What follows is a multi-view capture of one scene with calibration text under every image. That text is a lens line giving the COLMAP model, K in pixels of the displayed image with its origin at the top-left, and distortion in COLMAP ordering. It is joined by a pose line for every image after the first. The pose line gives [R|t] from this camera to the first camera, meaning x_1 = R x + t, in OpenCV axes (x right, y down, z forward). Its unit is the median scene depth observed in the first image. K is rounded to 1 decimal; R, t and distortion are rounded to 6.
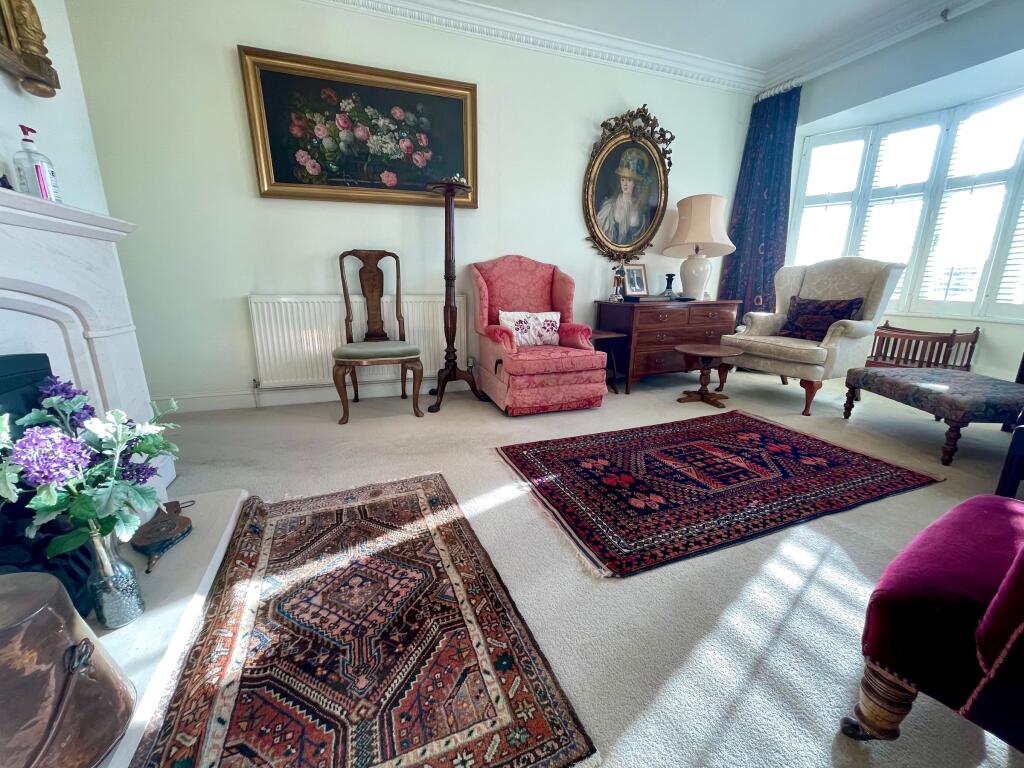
lens RADIAL K [[413.0, 0, 508.2], [0, 413.0, 380.6], [0, 0, 1]] dist [-0.000338, -0.000171]
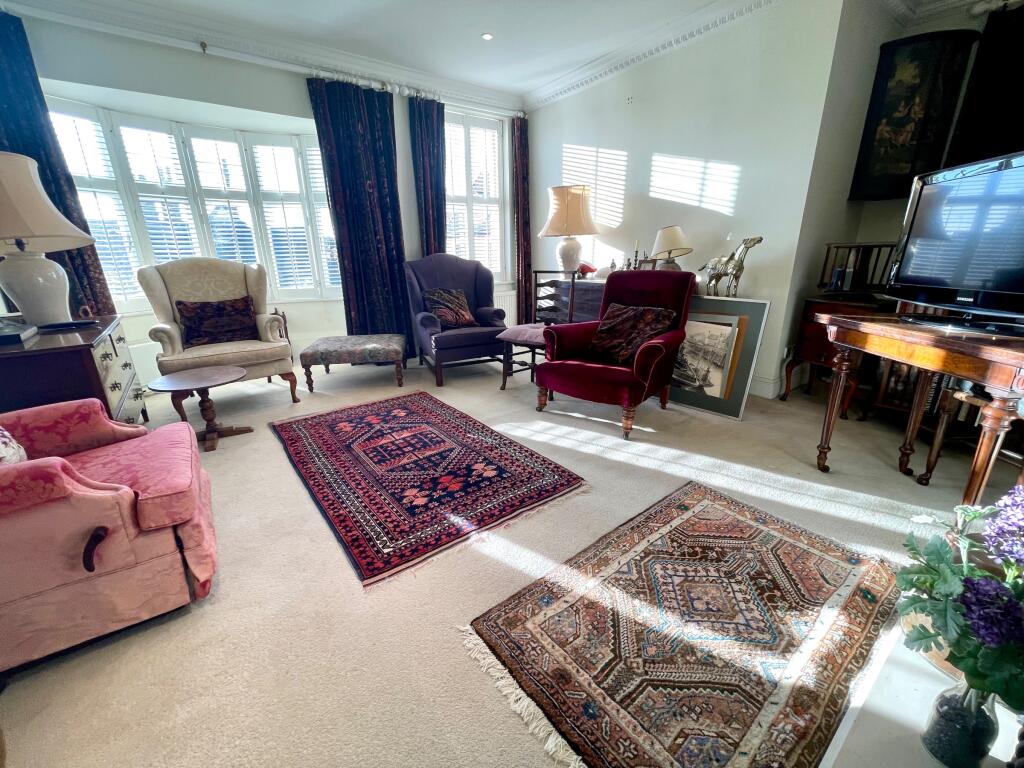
lens RADIAL K [[413.0, 0, 511.4], [0, 413.0, 384.3], [0, 0, 1]] dist [-0.000338, -0.000171]
pose [[-0.273694, -0.295572, 0.915275, -0.829280], [0.241760, 0.899918, 0.362905, -0.414468], [-0.930937, 0.320602, -0.174845, 1.163023]]
